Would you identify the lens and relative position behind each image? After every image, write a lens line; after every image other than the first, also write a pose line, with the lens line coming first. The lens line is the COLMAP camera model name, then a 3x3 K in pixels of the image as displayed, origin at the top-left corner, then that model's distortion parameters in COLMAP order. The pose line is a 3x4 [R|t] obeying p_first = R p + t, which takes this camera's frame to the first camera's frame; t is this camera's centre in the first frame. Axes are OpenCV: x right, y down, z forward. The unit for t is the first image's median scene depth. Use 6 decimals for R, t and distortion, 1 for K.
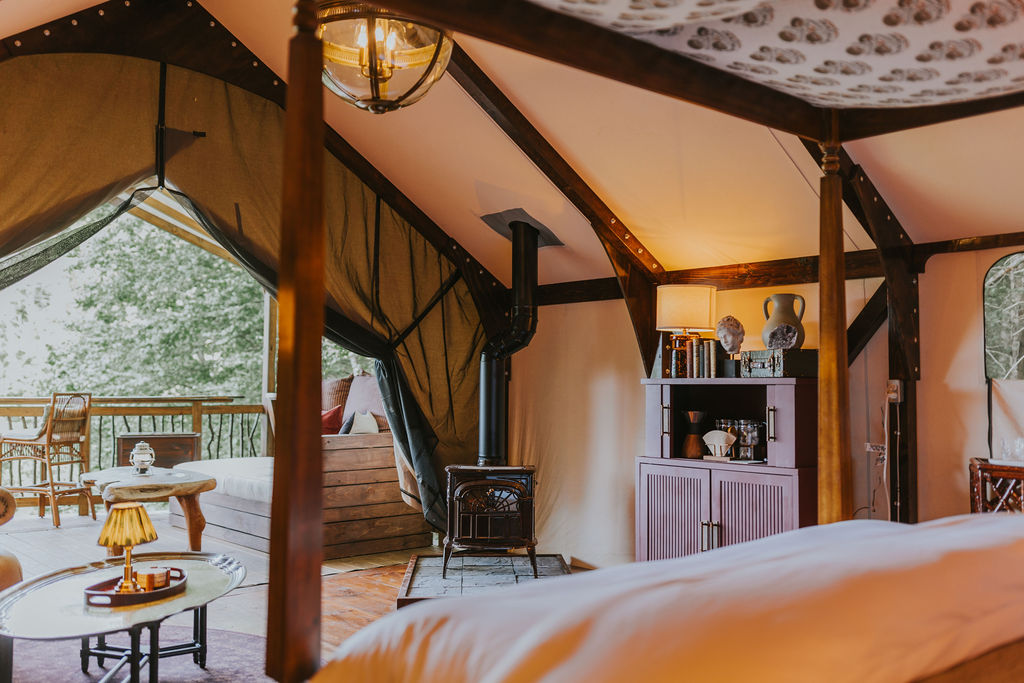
lens RADIAL K [[981.8, 0, 512.0], [0, 981.8, 341.5], [0, 0, 1]] dist [0.002917, -0.004287]
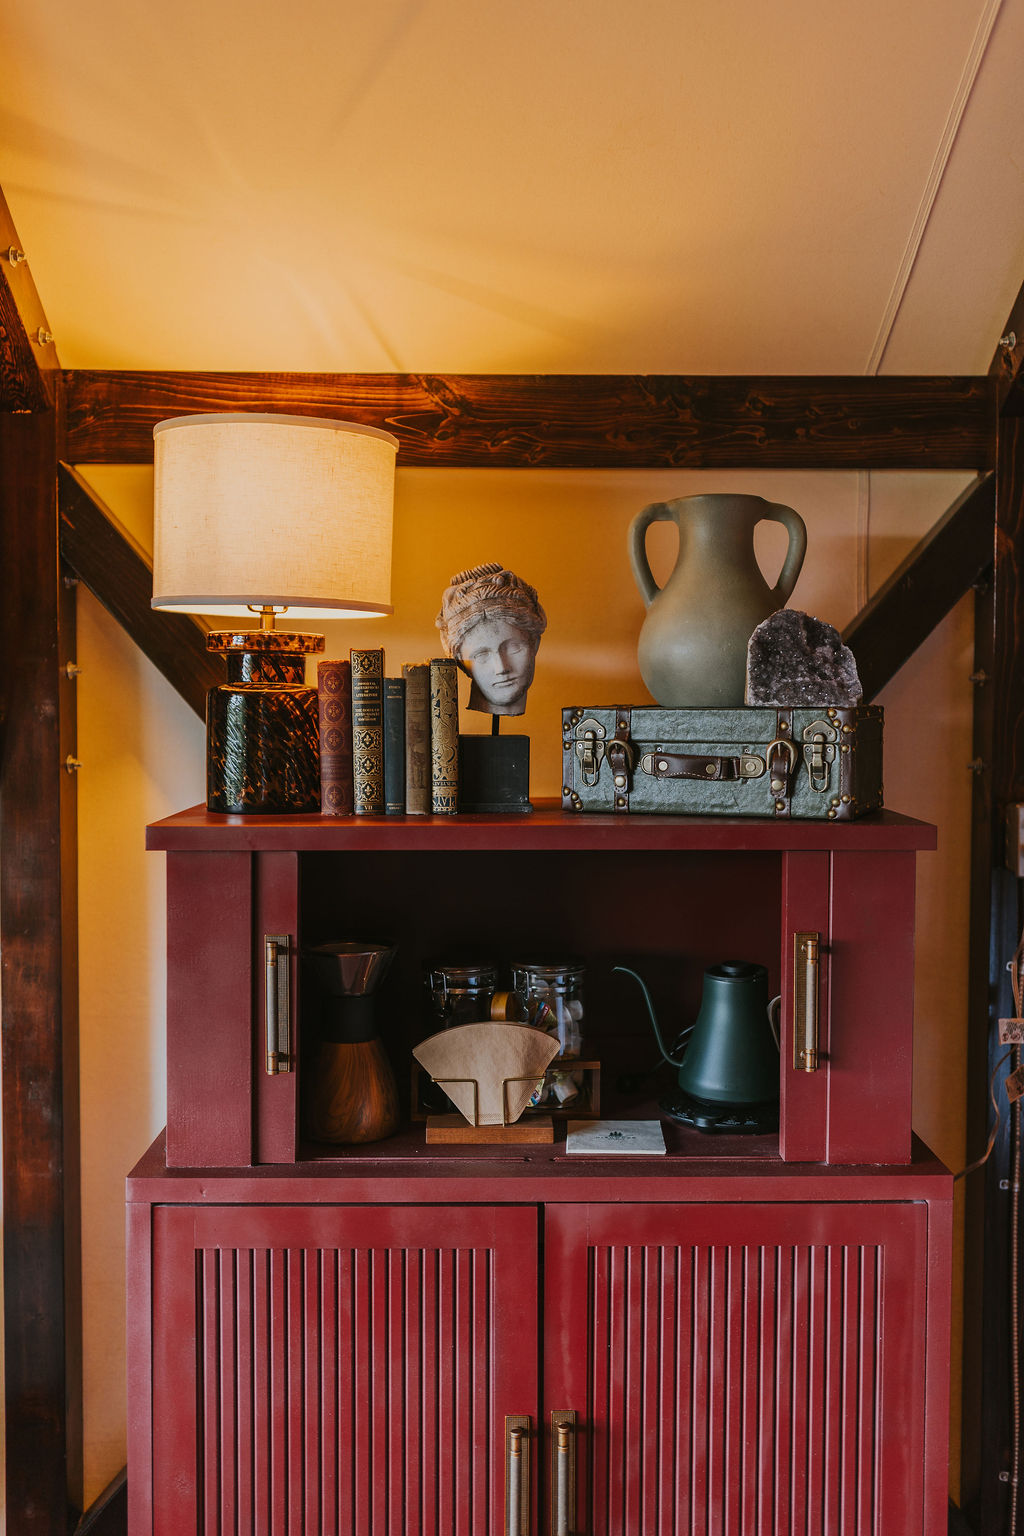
lens RADIAL K [[1459.4, 0, 512.0], [0, 1459.4, 768.0], [0, 0, 1]] dist [0.010499, -0.018591]
pose [[0.639215, -0.047039, 0.767588, -0.069022], [-0.033639, 0.995462, 0.089016, -0.007755], [-0.768292, -0.082721, 0.634732, 0.754083]]
